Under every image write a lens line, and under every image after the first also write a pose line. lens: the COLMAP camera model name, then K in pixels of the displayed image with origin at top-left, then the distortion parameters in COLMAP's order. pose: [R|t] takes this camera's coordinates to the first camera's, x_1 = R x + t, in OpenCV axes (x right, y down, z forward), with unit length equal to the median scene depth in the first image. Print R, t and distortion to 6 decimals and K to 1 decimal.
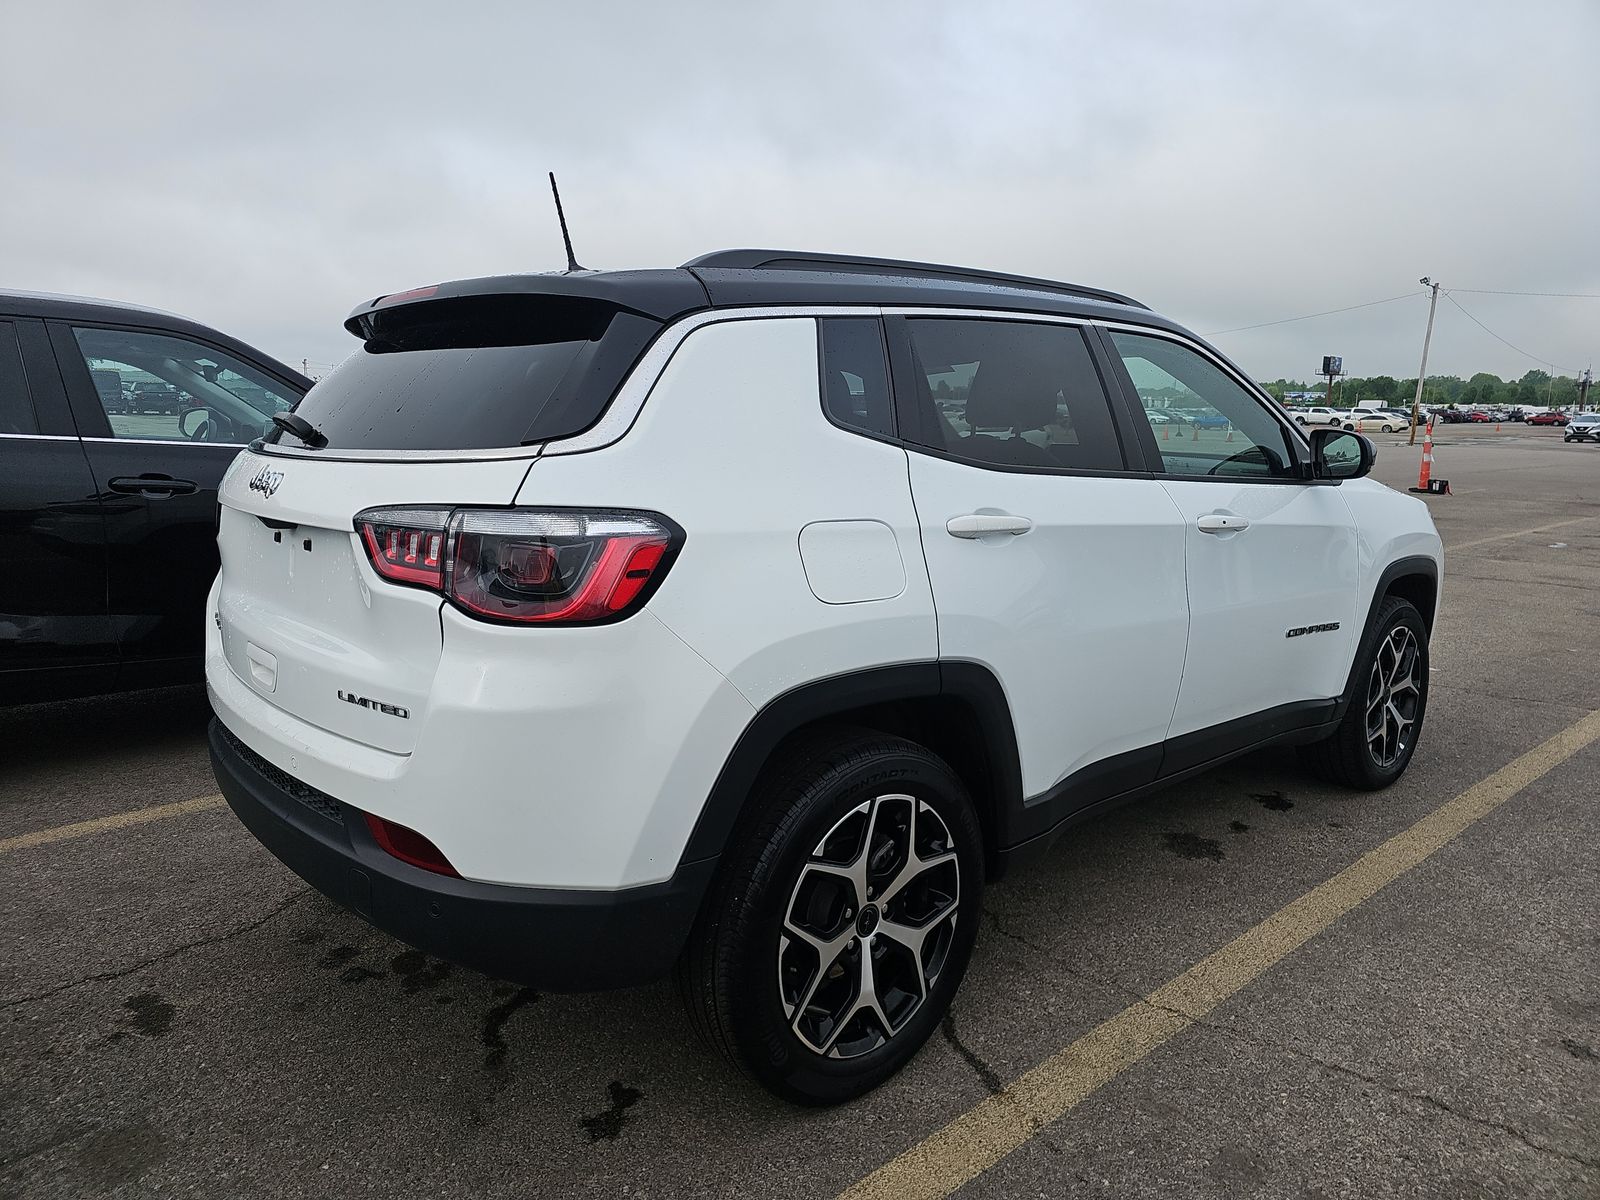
lens RADIAL K [[1058.0, 0, 800.0], [0, 1058.0, 600.0], [0, 0, 1]] dist [0.005665, 0.002013]
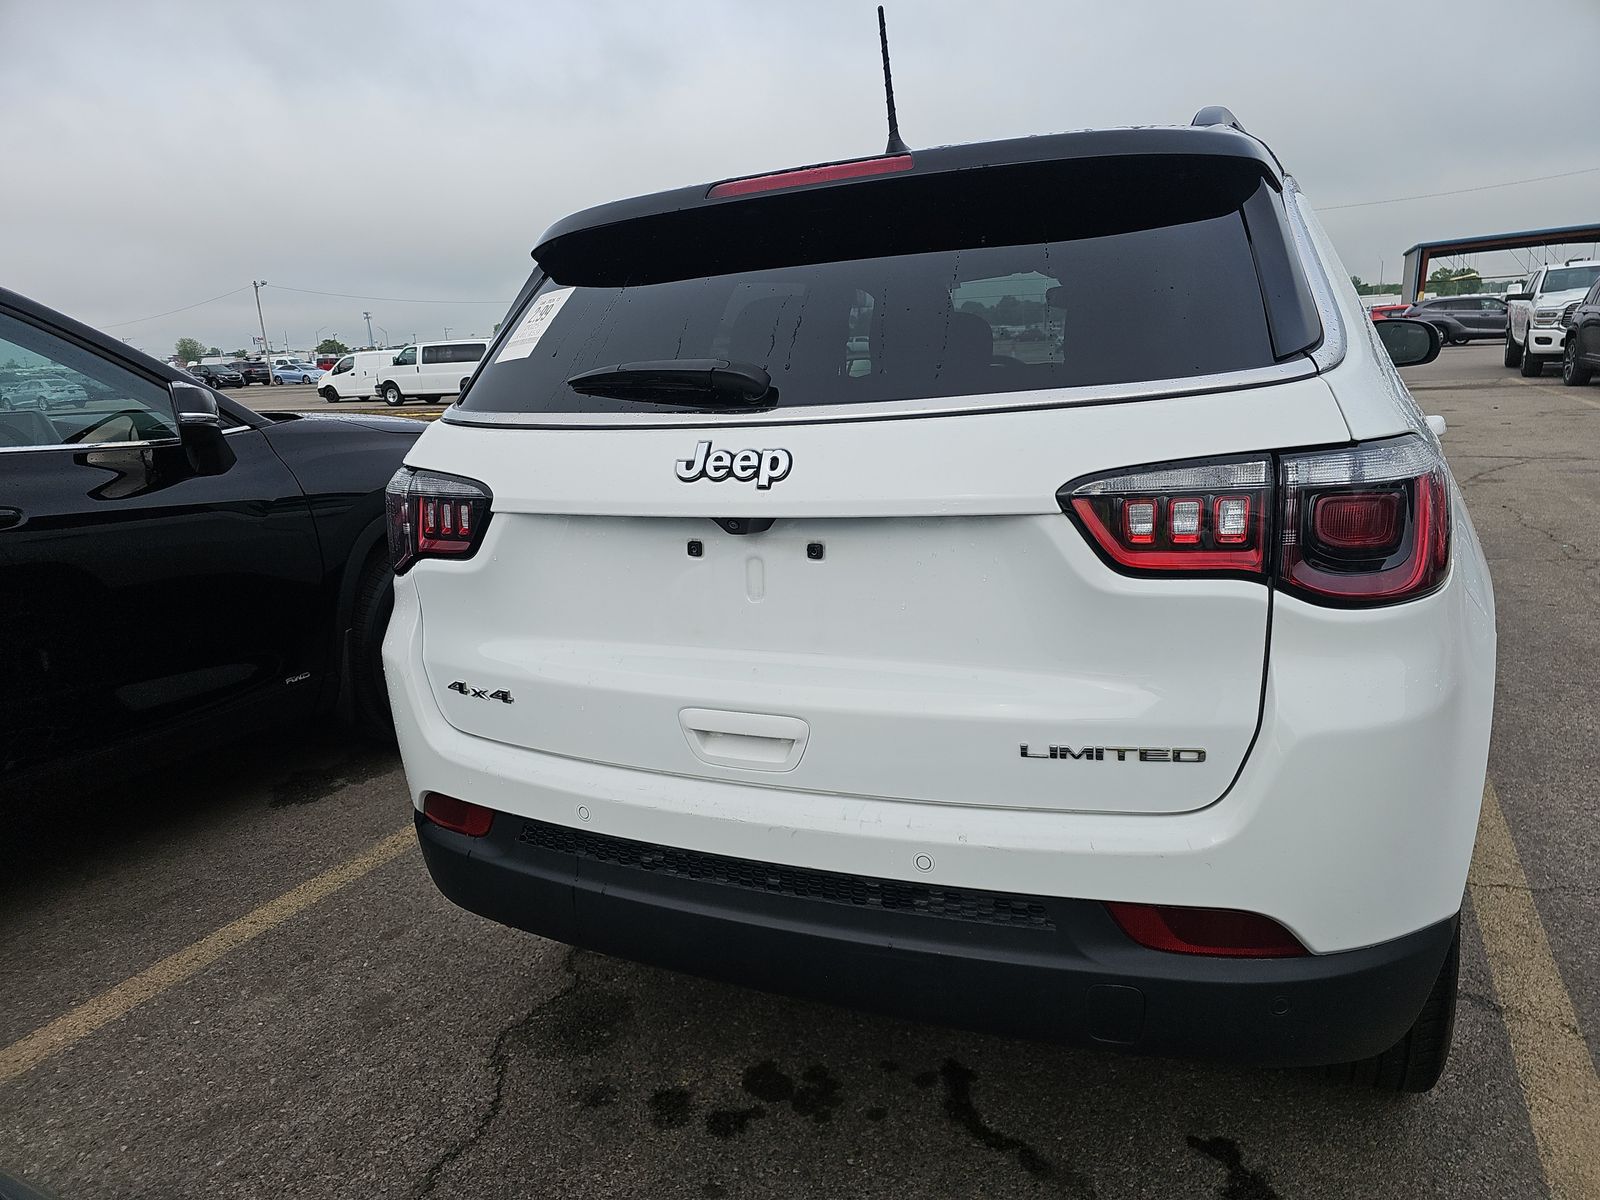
lens RADIAL K [[1047.0, 0, 800.4], [0, 1047.0, 633.6], [0, 0, 1]] dist [0.010488, -0.000525]
pose [[0.911714, -0.165585, 0.375978, -0.634832], [0.135305, 0.985143, 0.105764, -0.061773], [-0.387905, -0.045555, 0.920573, 0.335364]]
